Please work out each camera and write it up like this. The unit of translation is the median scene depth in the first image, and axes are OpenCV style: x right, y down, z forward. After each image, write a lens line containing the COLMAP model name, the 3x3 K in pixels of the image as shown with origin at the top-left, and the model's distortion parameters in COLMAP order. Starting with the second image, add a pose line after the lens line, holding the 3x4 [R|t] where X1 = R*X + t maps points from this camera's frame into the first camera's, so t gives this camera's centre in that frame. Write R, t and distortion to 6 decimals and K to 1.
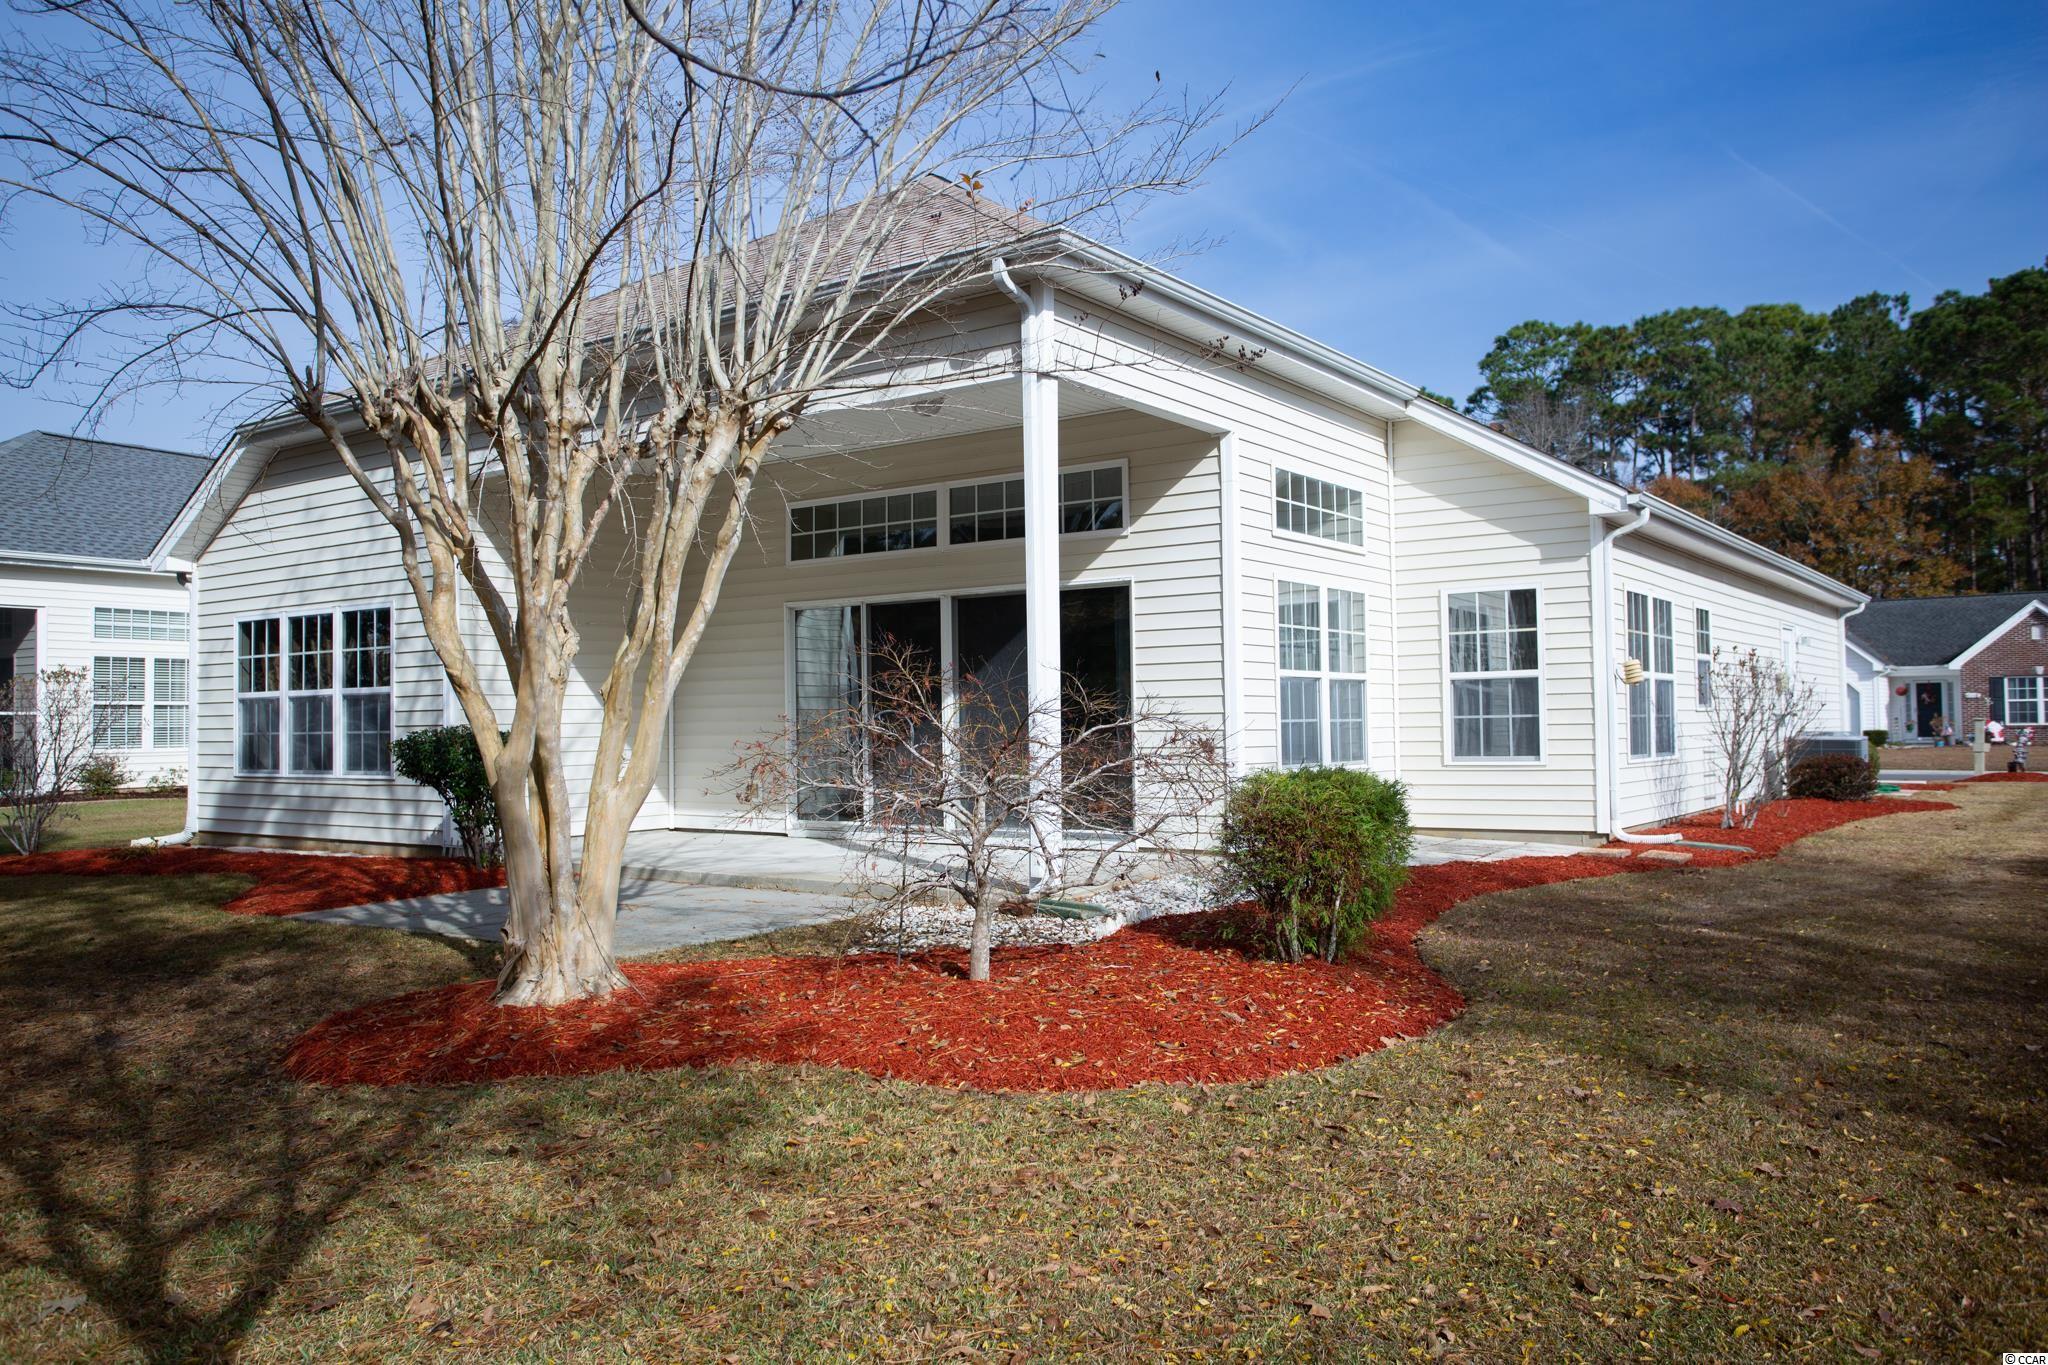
lens RADIAL K [[1546.7, 0, 1016.6], [0, 1546.7, 657.1], [0, 0, 1]] dist [-0.003336, 0.004014]
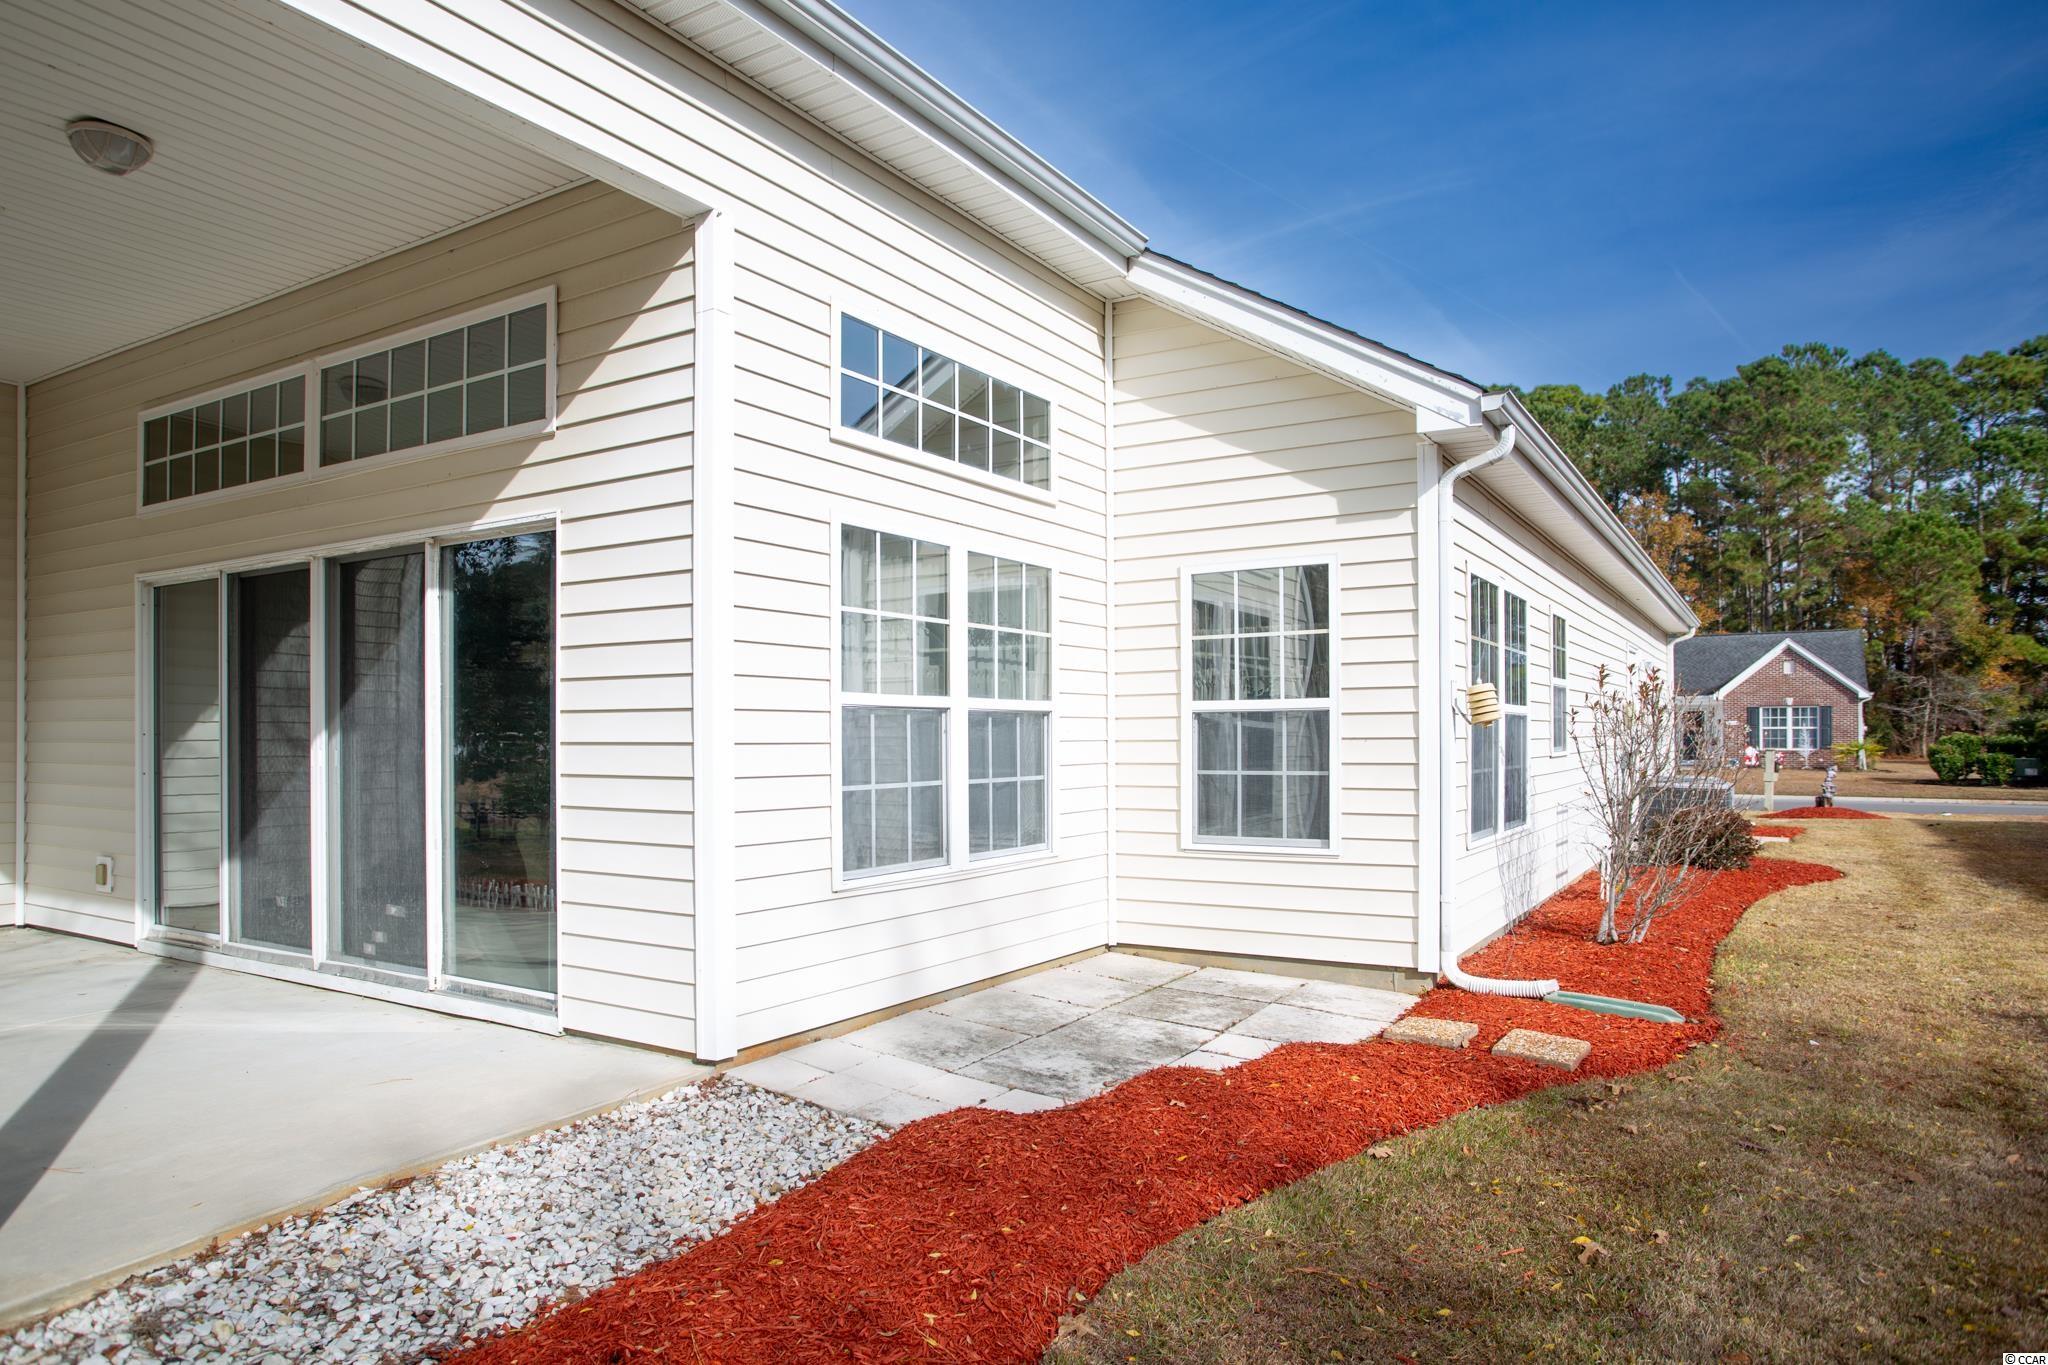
lens RADIAL K [[1267.2, 0, 1026.4], [0, 1267.2, 715.0], [0, 0, 1]] dist [-0.057688, 0.000658]
pose [[0.997723, 0.010544, 0.066611, 0.173444], [-0.012378, 0.999554, 0.027189, 0.002726], [-0.066294, -0.027951, 0.997409, 0.479518]]
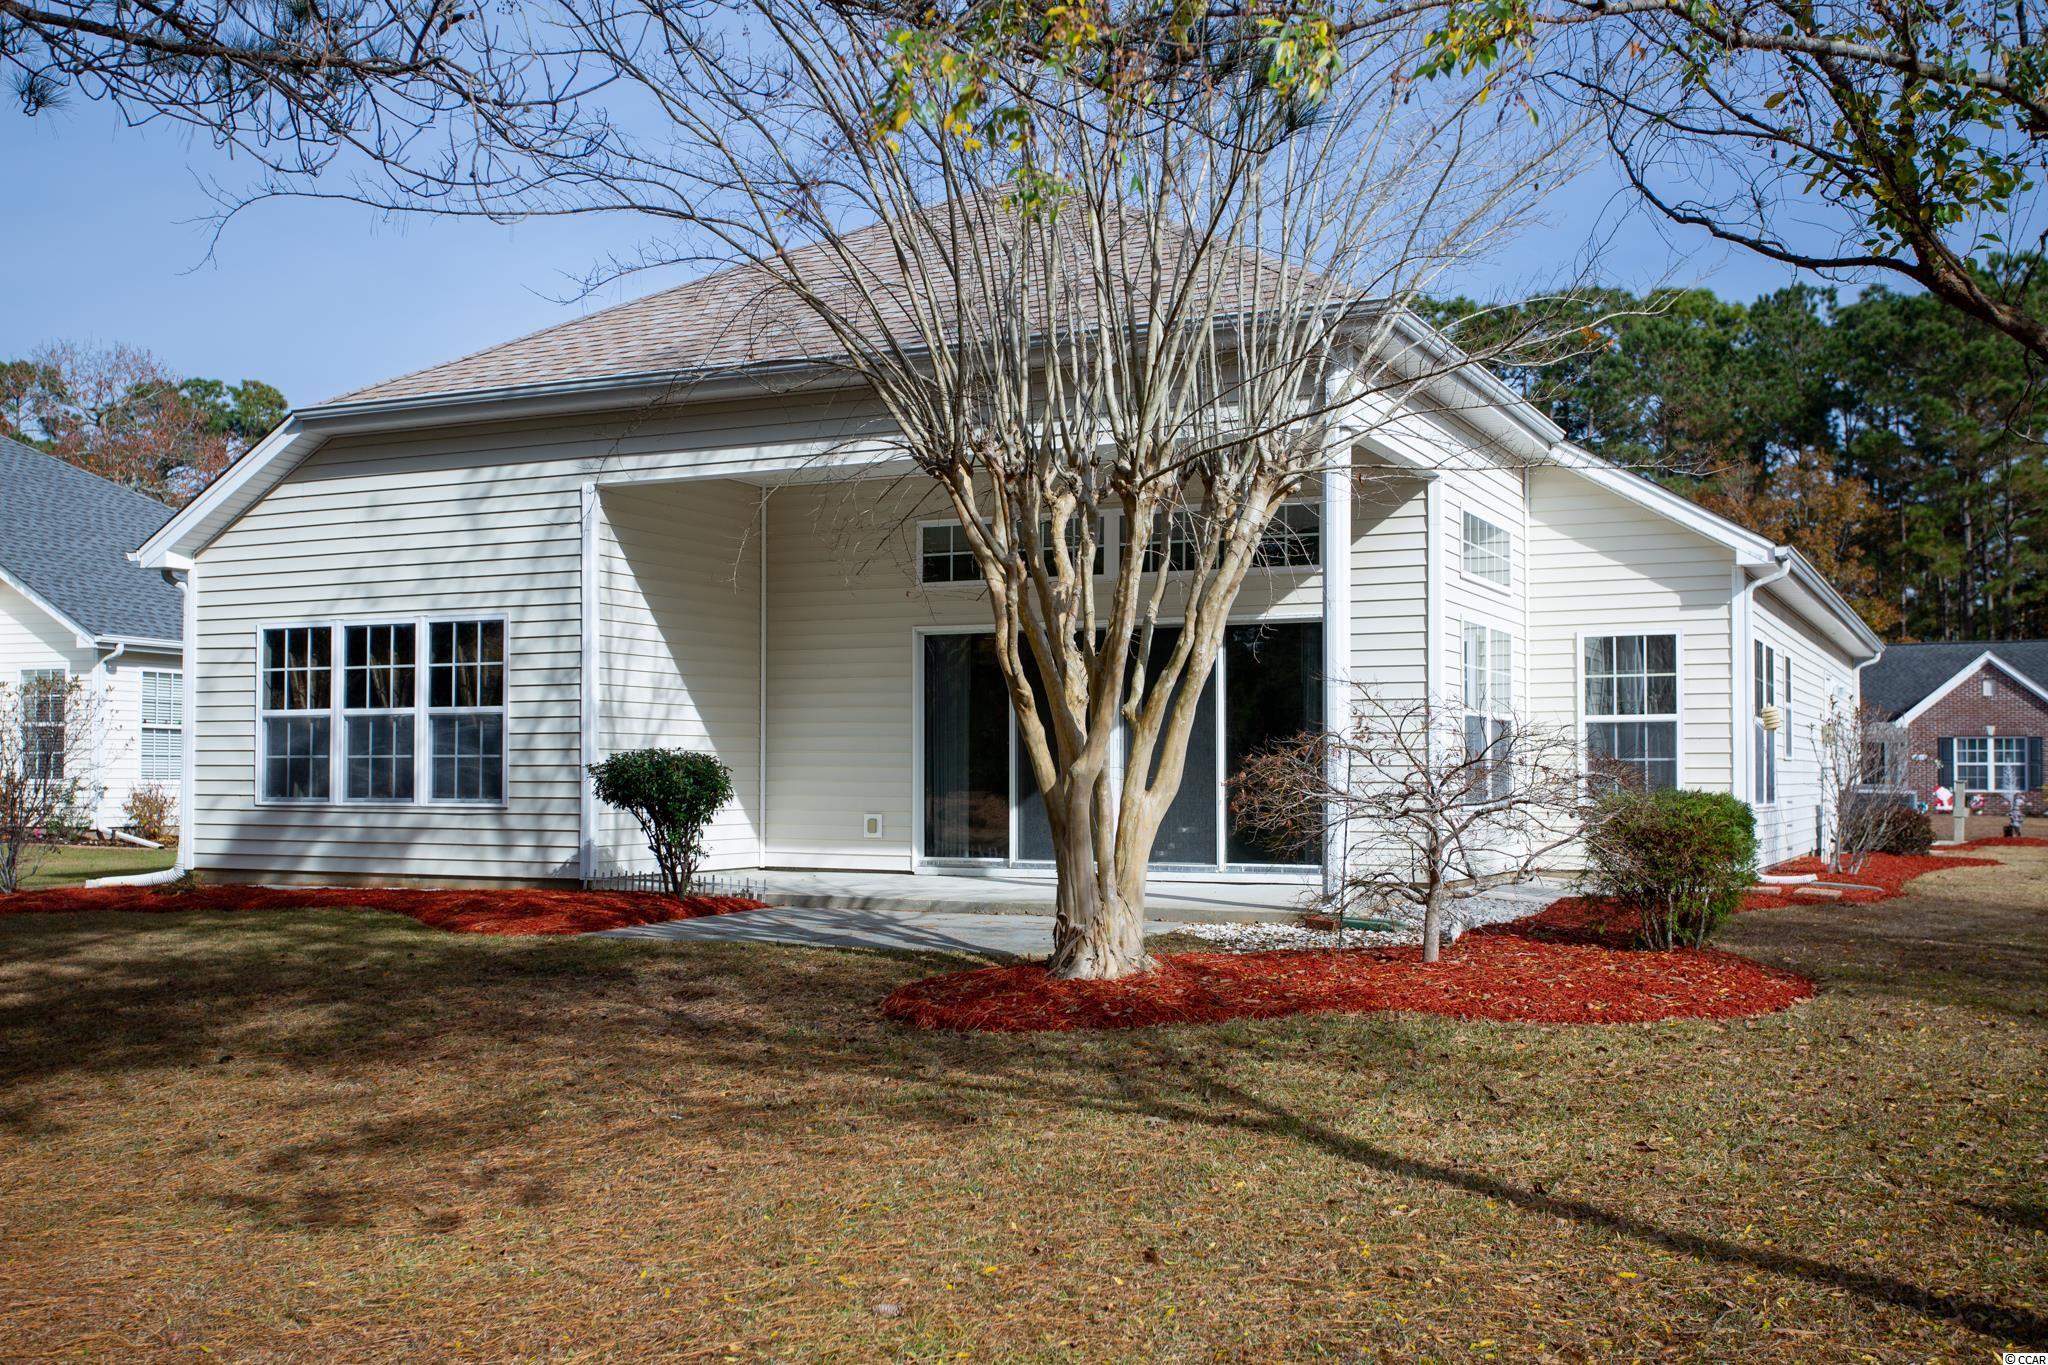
lens RADIAL K [[2049.2, 0, 1024.0], [0, 2049.2, 682.5], [0, 0, 1]] dist [0.075393, -0.181341]
pose [[0.984954, 0.023747, 0.171178, -0.296536], [-0.022935, 0.999714, -0.006719, 0.005752], [-0.171289, 0.002691, 0.985217, -0.244098]]
